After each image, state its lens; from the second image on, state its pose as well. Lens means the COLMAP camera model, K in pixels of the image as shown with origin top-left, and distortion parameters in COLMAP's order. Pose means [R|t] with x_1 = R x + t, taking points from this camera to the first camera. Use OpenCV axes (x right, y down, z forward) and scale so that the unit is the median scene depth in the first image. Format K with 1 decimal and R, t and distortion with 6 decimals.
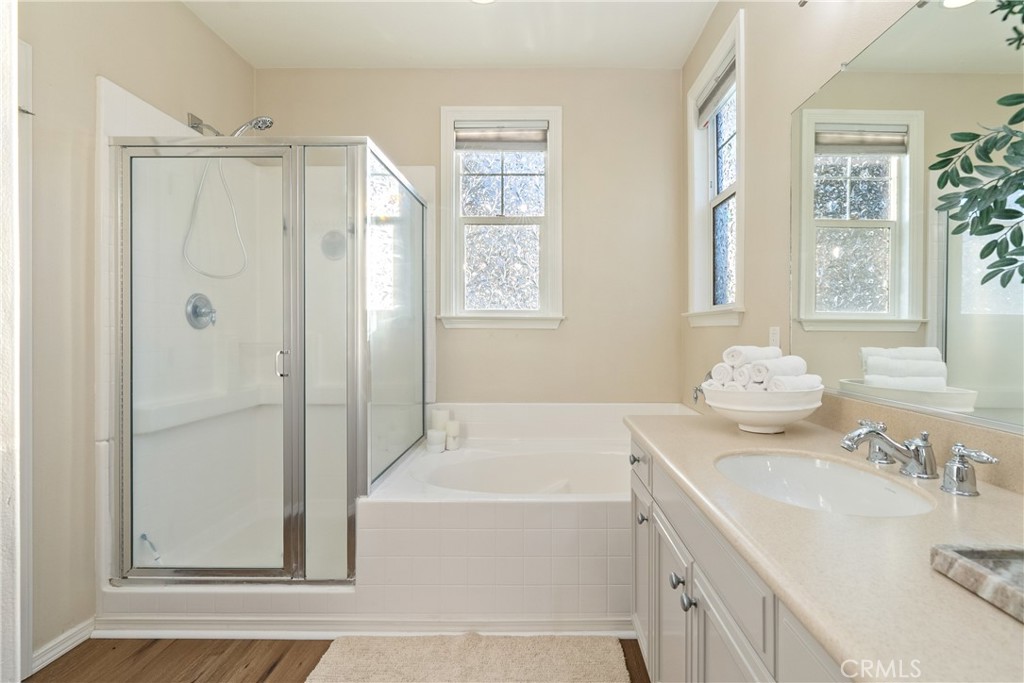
lens RADIAL K [[472.9, 0, 550.7], [0, 472.9, 328.9], [0, 0, 1]] dist [-0.010054, -0.000175]
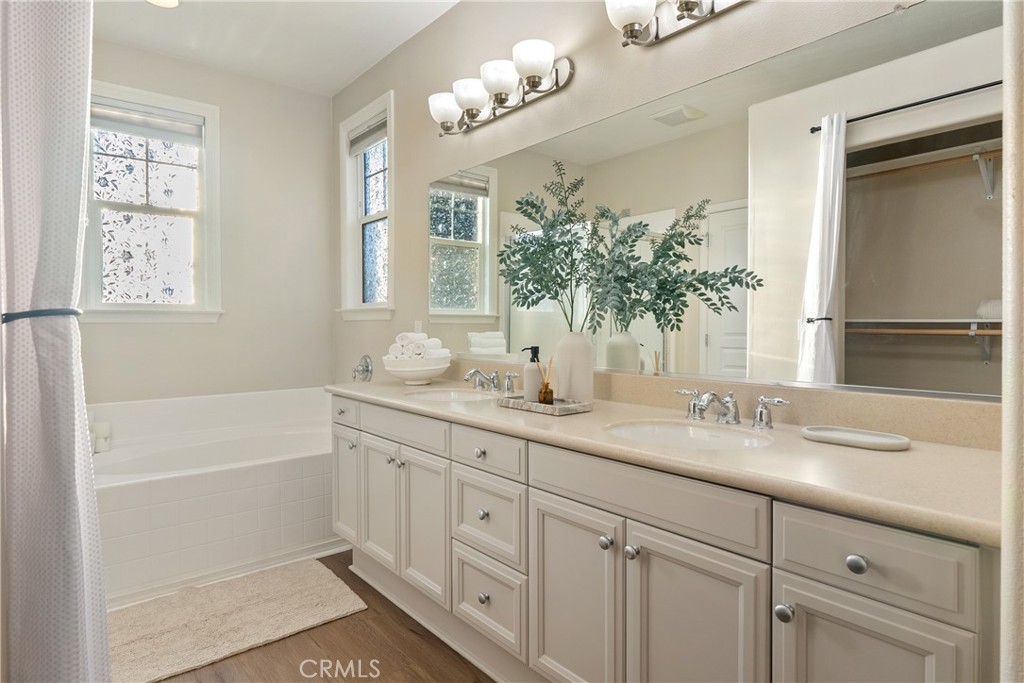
lens RADIAL K [[582.3, 0, 511.9], [0, 582.3, 336.1], [0, 0, 1]] dist [0.001025, 0.000141]
pose [[0.770616, -0.019002, 0.637016, -0.302022], [0.004174, 0.999684, 0.024771, -0.000003], [-0.637286, -0.016430, 0.770452, -0.392685]]
